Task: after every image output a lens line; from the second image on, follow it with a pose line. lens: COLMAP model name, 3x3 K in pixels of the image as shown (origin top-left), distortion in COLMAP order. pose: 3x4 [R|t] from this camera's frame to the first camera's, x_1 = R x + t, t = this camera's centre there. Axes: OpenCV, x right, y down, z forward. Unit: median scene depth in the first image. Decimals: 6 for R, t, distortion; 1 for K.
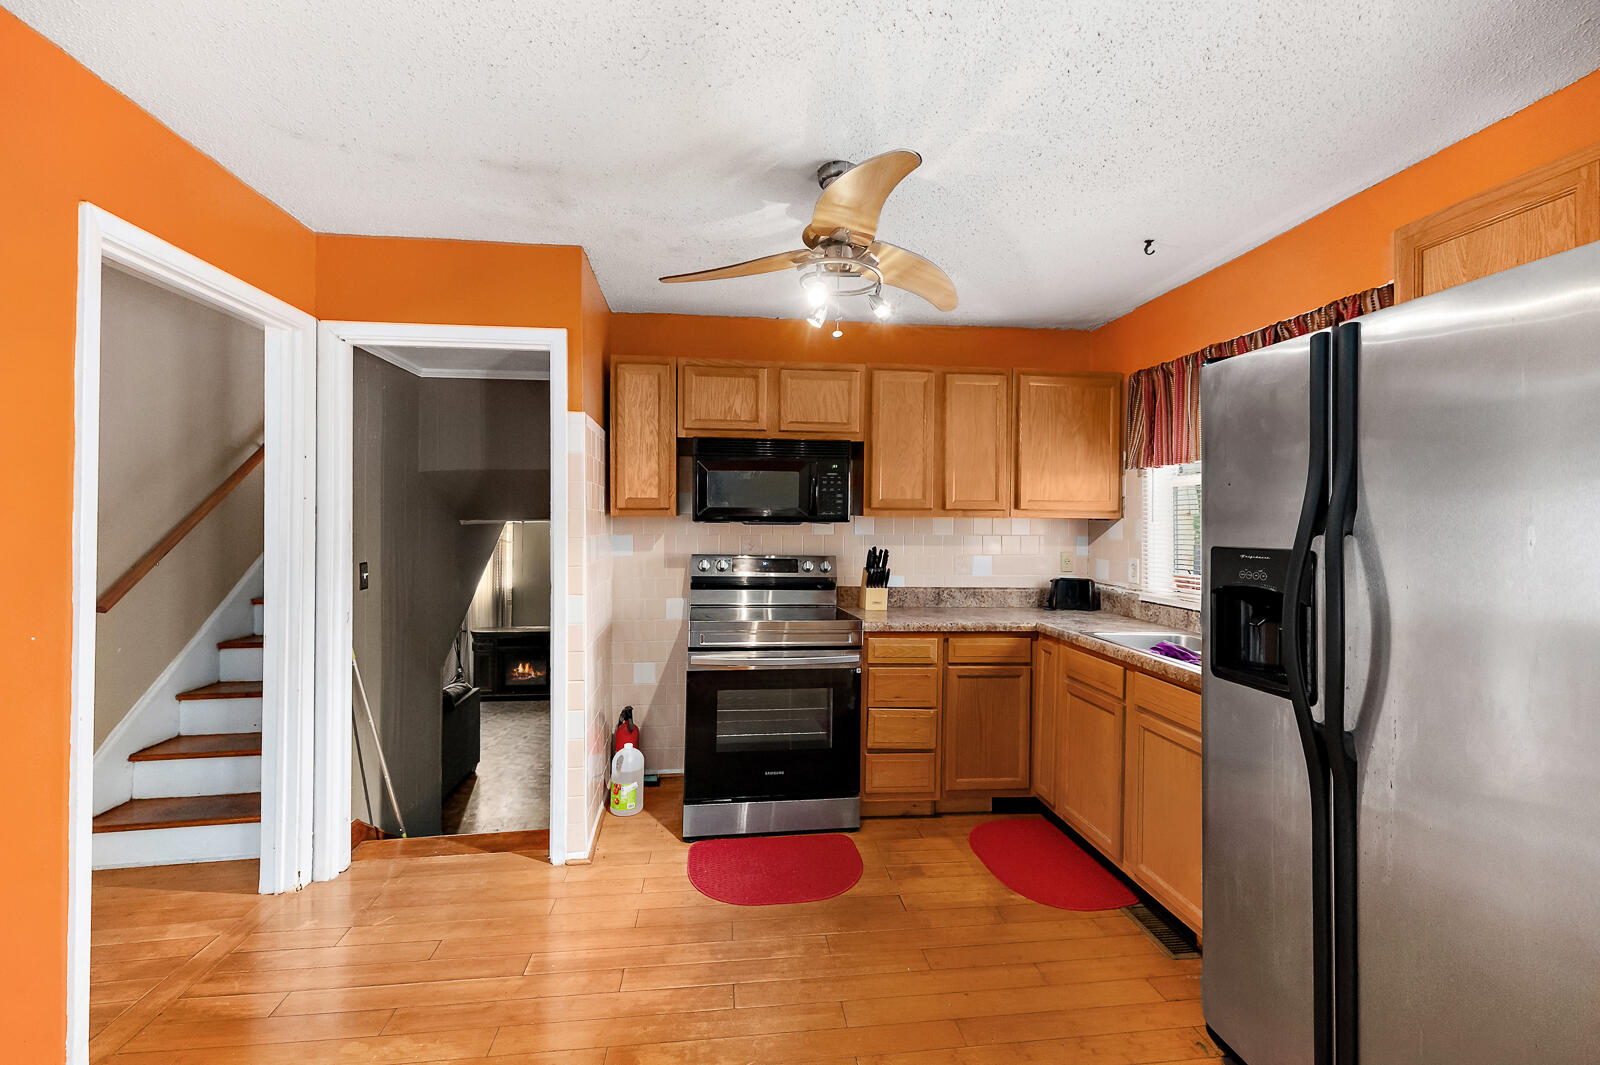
lens RADIAL K [[645.3, 0, 795.3], [0, 645.3, 519.4], [0, 0, 1]] dist [0.010970, -0.000424]
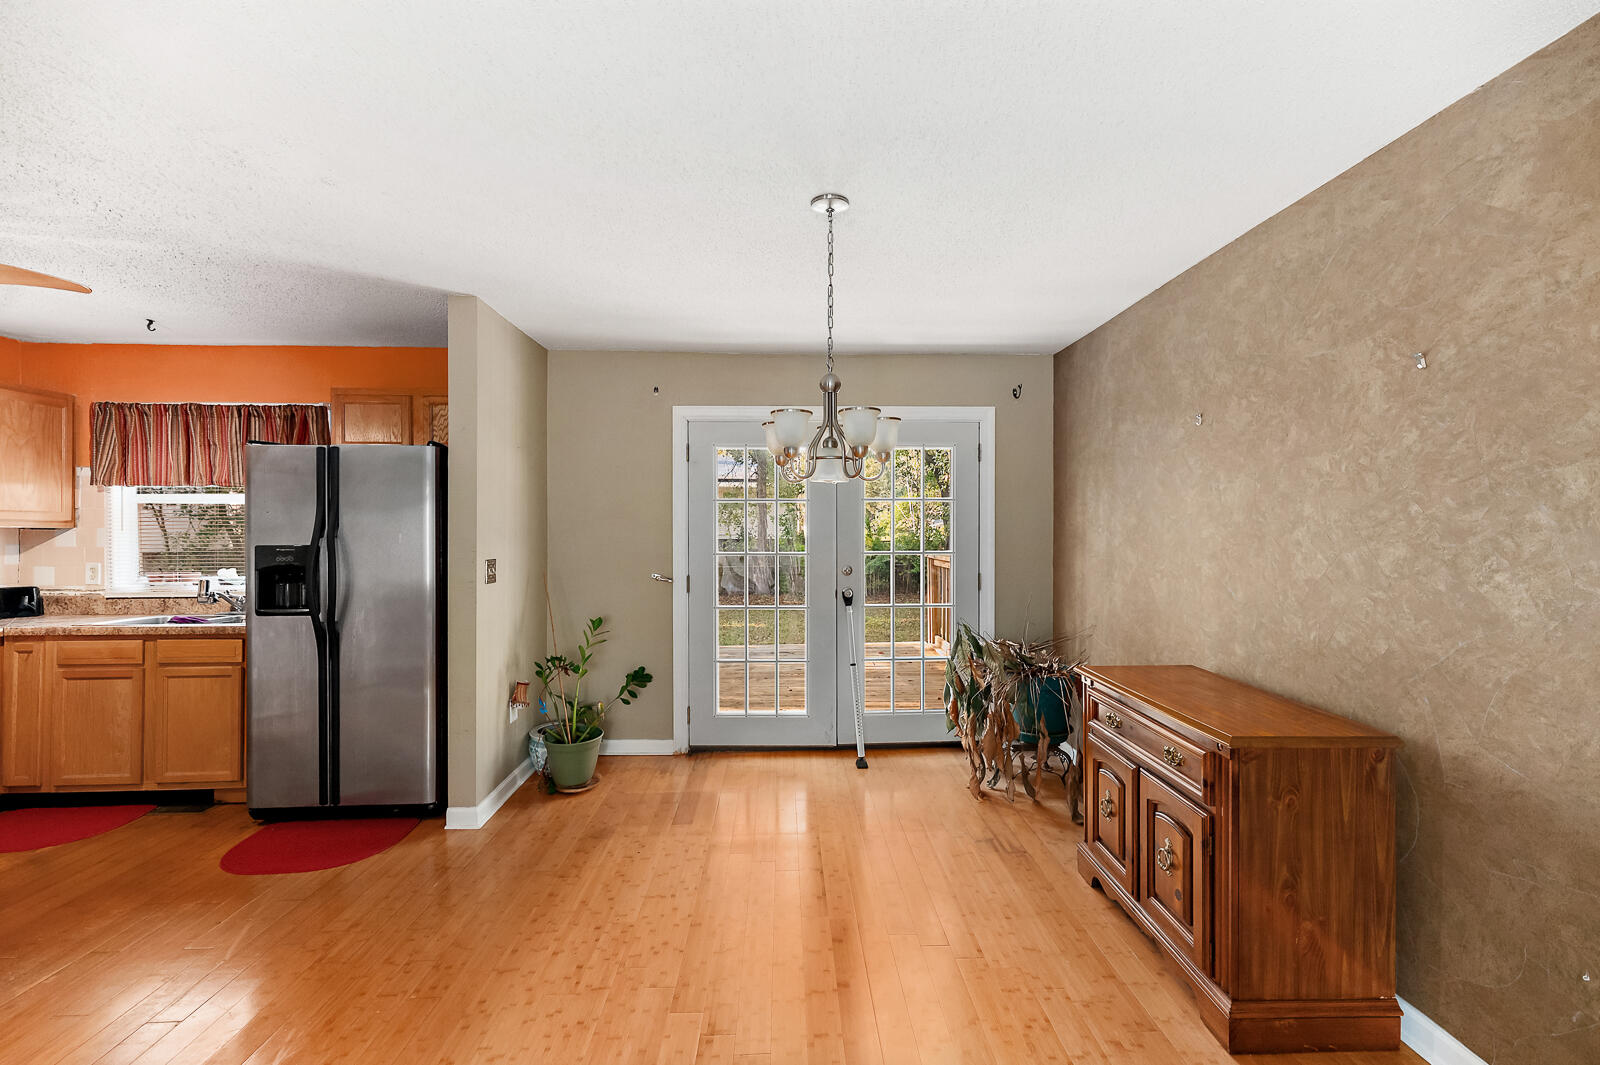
lens RADIAL K [[645.3, 0, 798.7], [0, 645.3, 527.7], [0, 0, 1]] dist [0.010970, -0.000424]
pose [[0.078822, -0.002052, 0.996887, -0.574371], [-0.003171, 0.999992, 0.002309, -0.009500], [-0.996884, -0.003343, 0.078815, -0.361428]]
